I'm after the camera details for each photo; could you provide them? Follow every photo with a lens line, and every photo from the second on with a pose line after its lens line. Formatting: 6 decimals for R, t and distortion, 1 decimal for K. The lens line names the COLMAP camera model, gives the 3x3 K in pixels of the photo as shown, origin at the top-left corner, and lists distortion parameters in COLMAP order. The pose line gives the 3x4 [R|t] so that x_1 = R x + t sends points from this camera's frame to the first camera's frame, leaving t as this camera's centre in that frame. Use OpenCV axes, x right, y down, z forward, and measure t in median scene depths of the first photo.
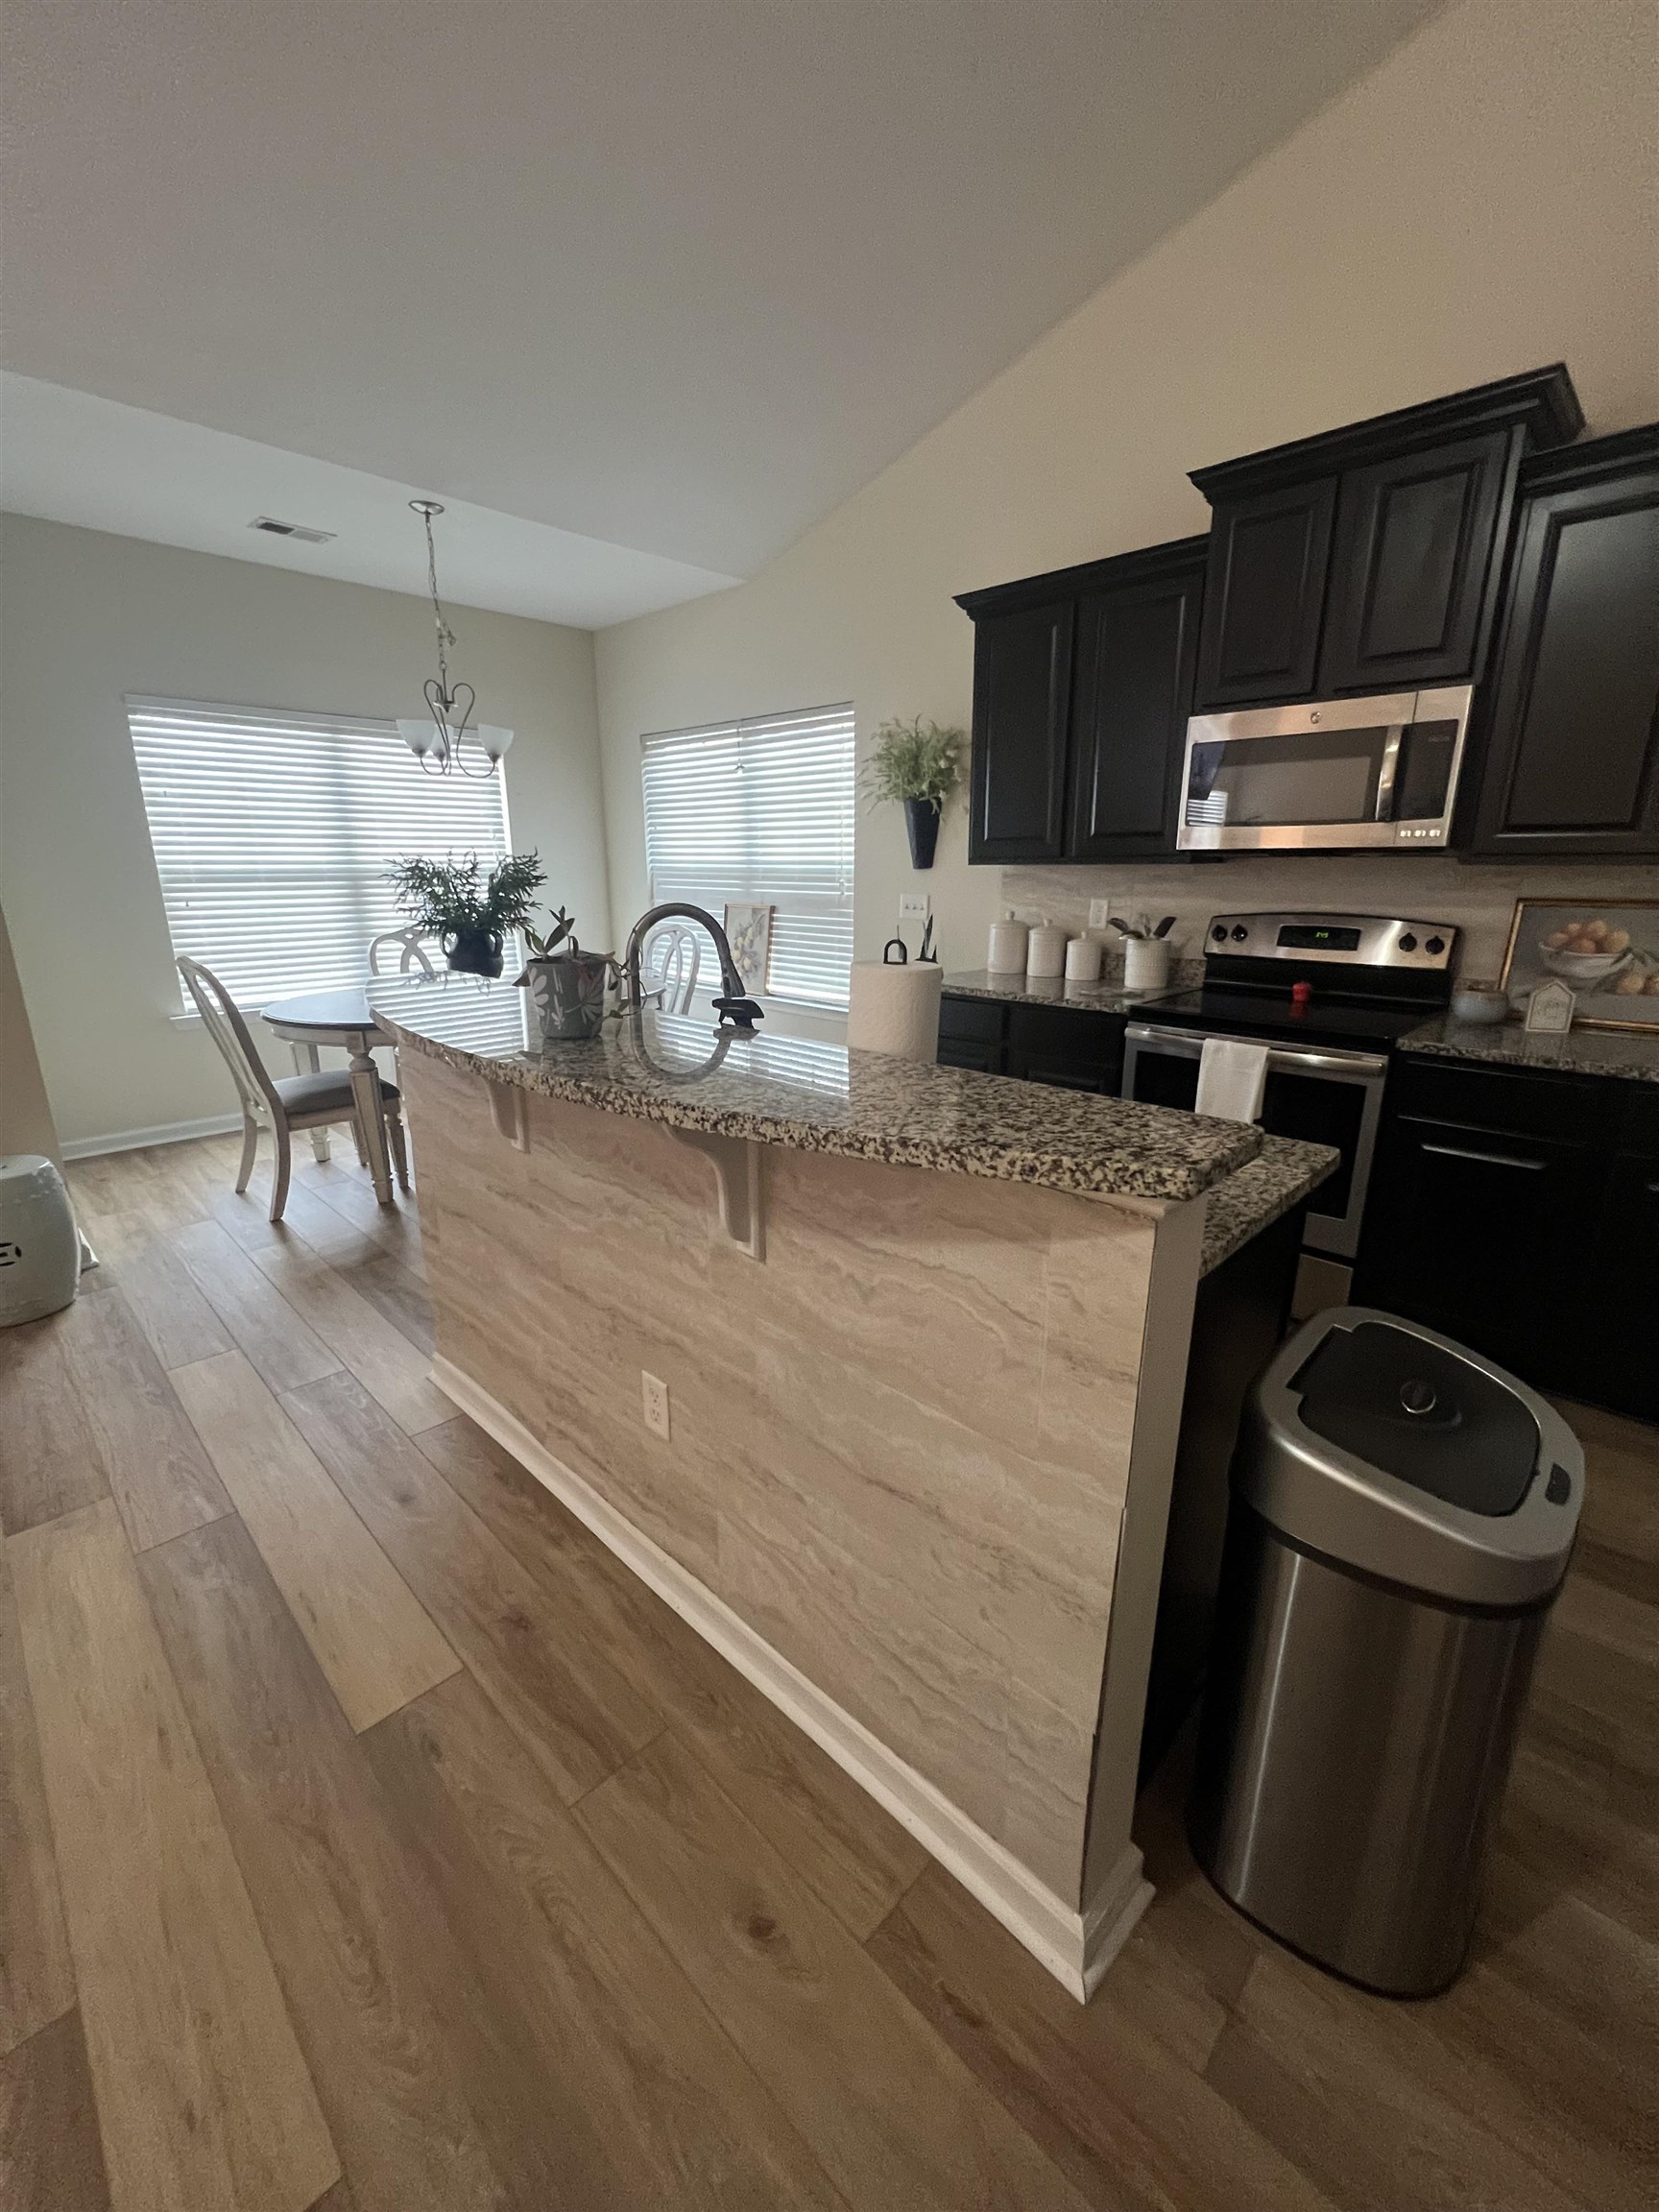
lens RADIAL K [[890.6, 0, 834.3], [0, 890.6, 1101.5], [0, 0, 1]] dist [-0.001554, 0.000183]
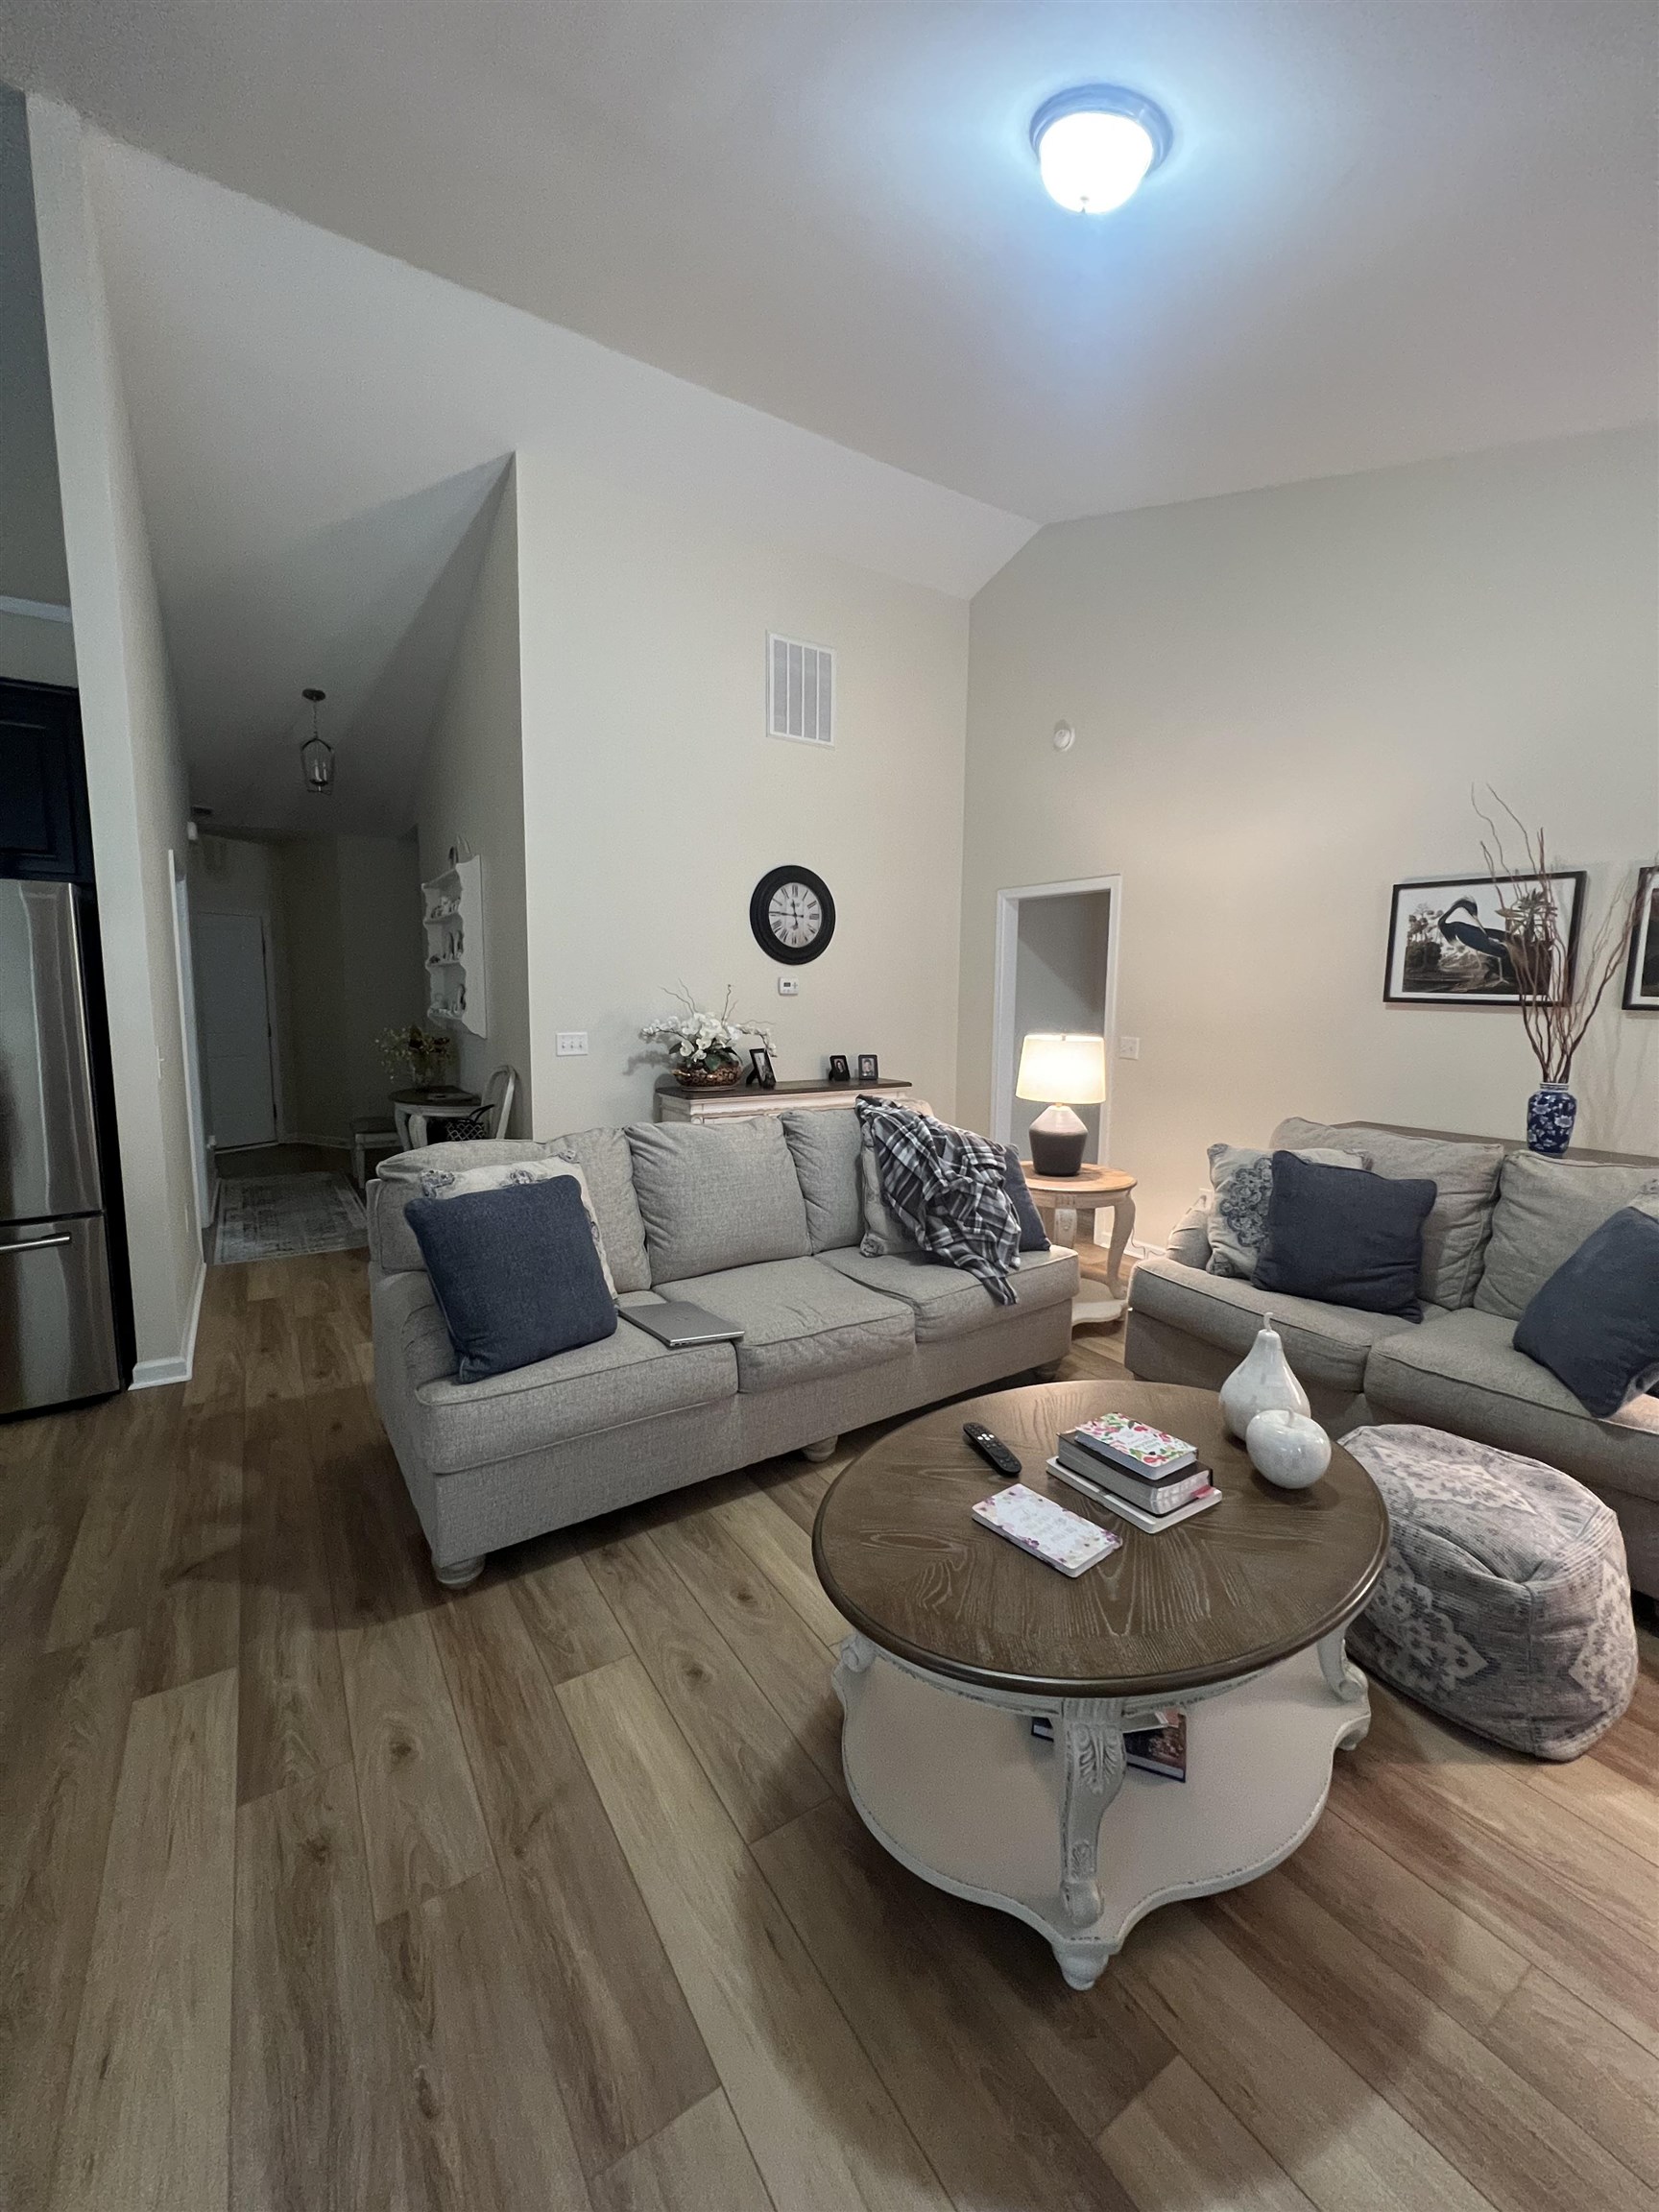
lens RADIAL K [[885.5, 0, 832.5], [0, 885.5, 1100.3], [0, 0, 1]] dist [-0.001001, -0.000110]
pose [[-0.976294, -0.035074, 0.213588, -0.596909], [0.046890, 0.929078, 0.366900, -0.148377], [-0.211308, 0.368217, -0.905409, 0.486327]]
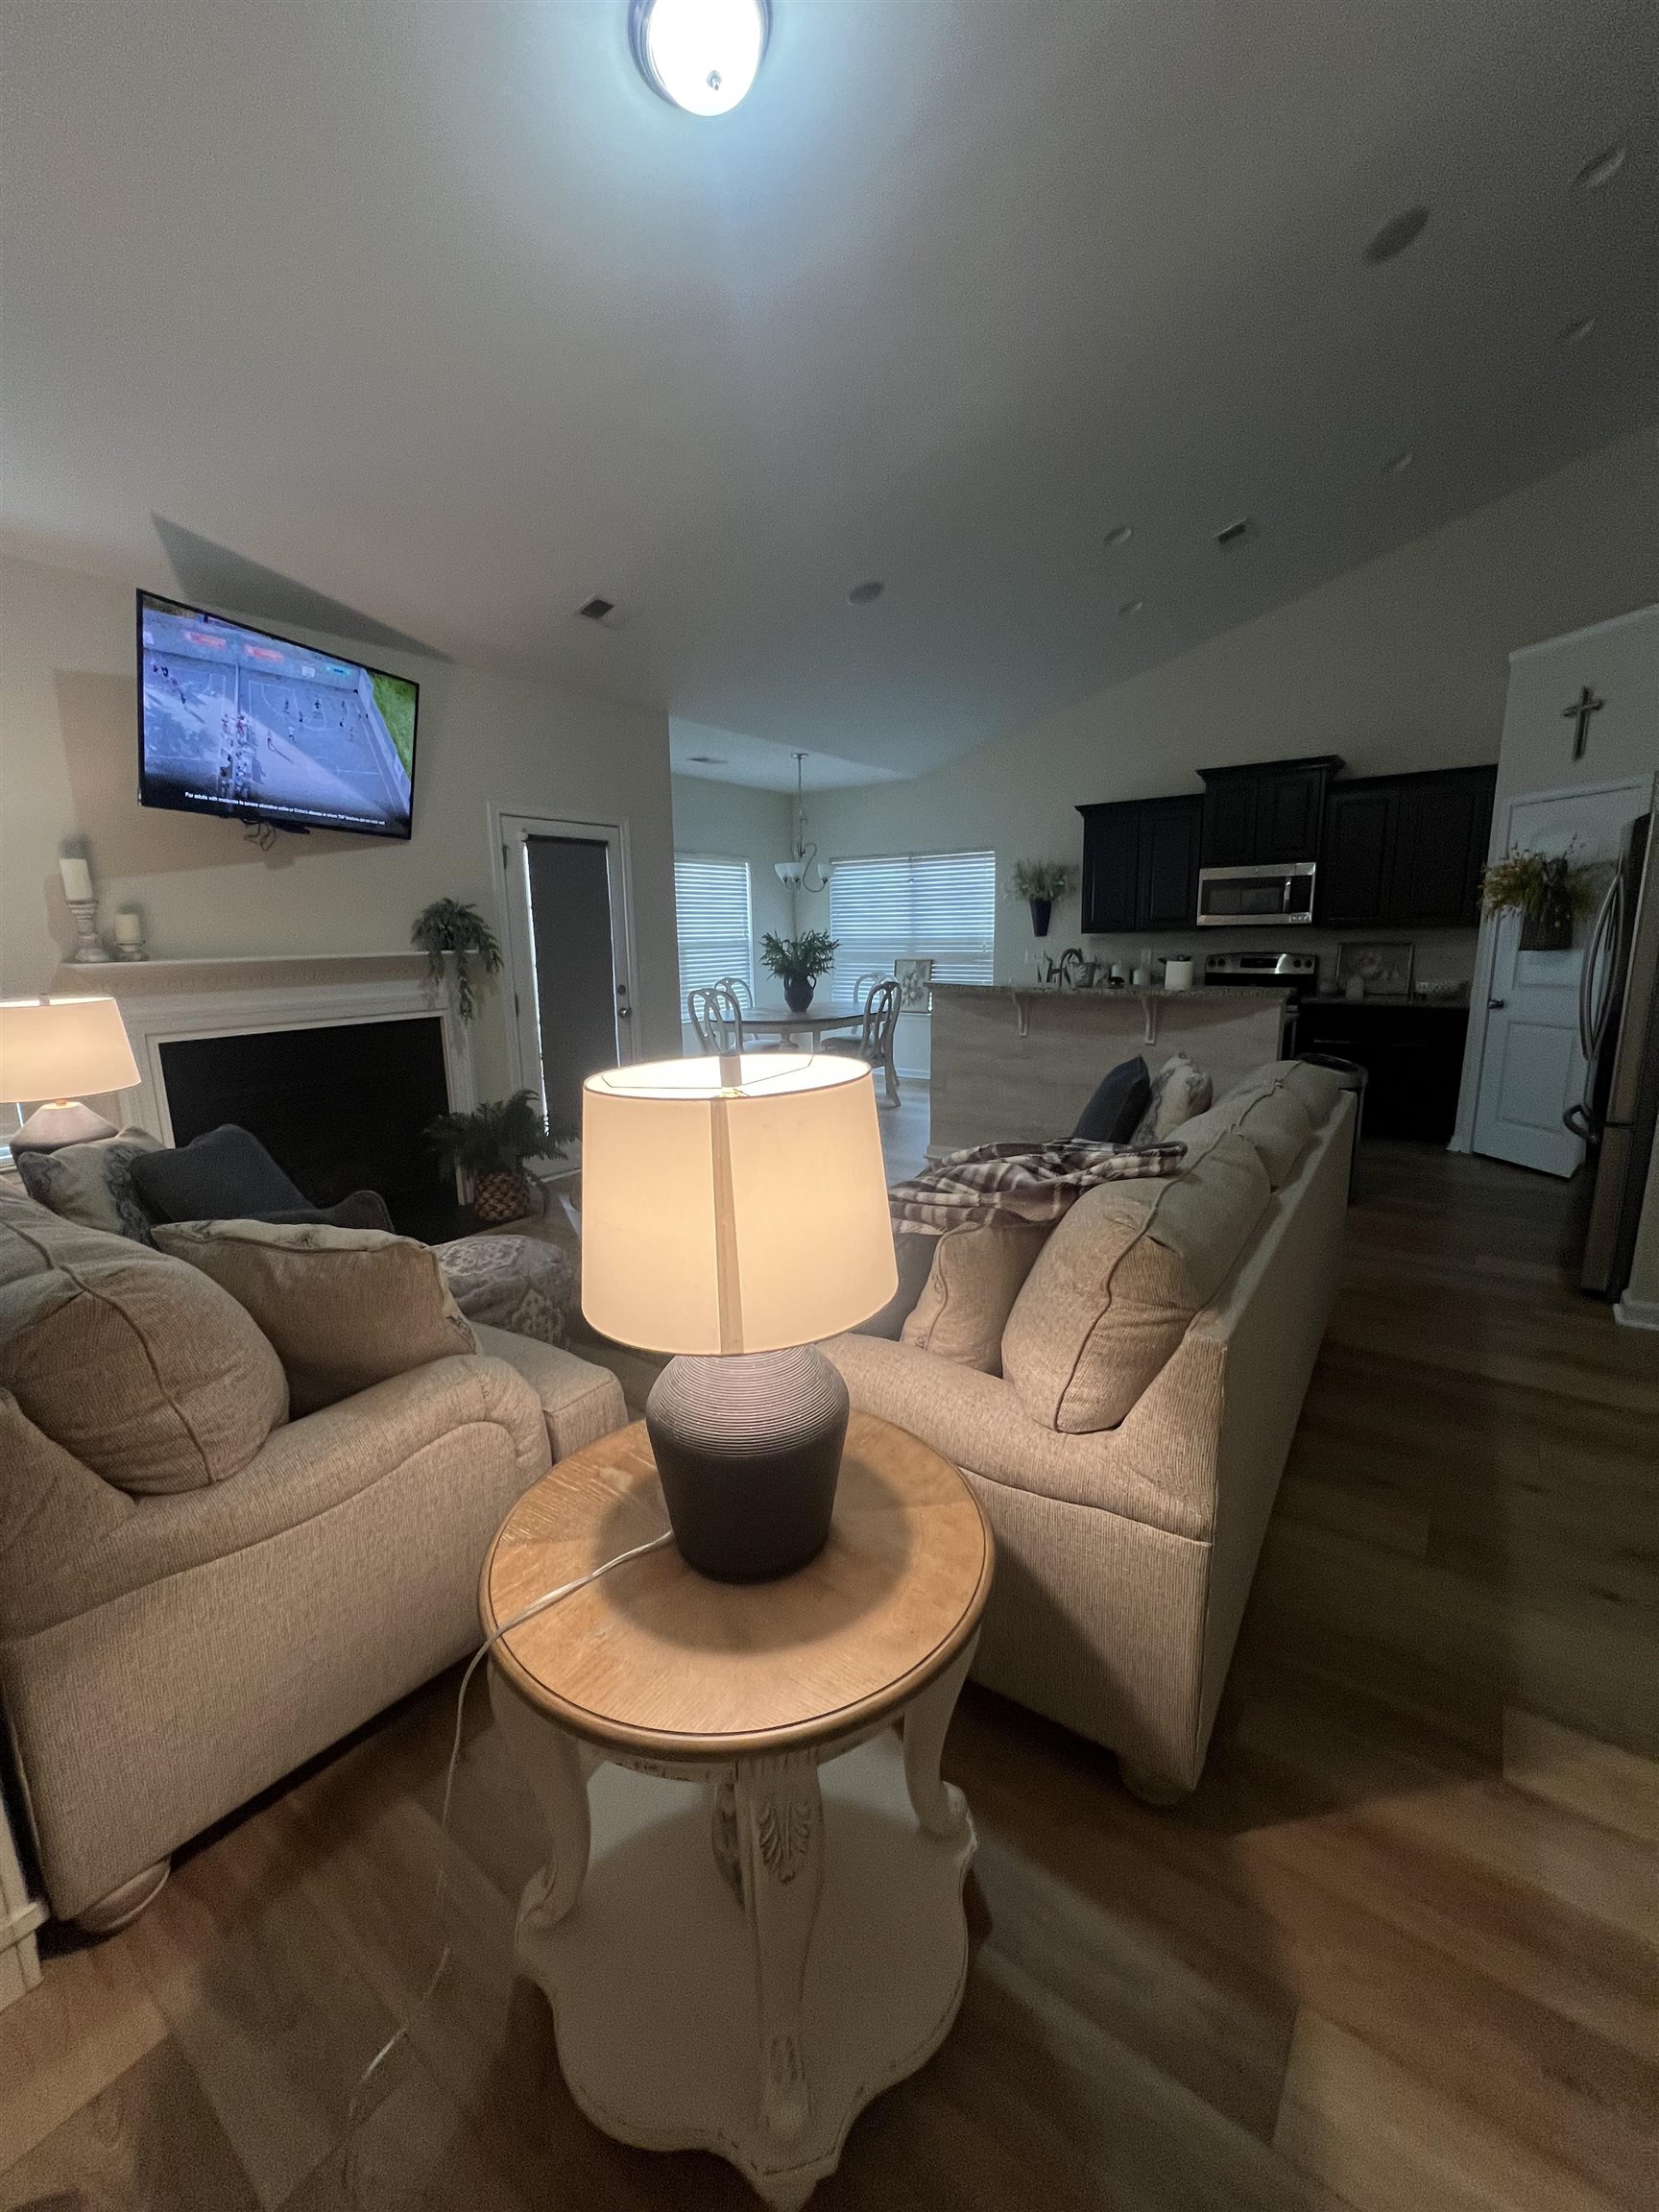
lens RADIAL K [[890.2, 0, 834.0], [0, 890.2, 1098.8], [0, 0, 1]] dist [-0.002102, 0.000376]
pose [[0.989879, -0.042284, 0.135465, -0.641638], [0.052696, 0.995848, -0.074223, 0.205654], [-0.131764, 0.080610, 0.987998, -0.805013]]
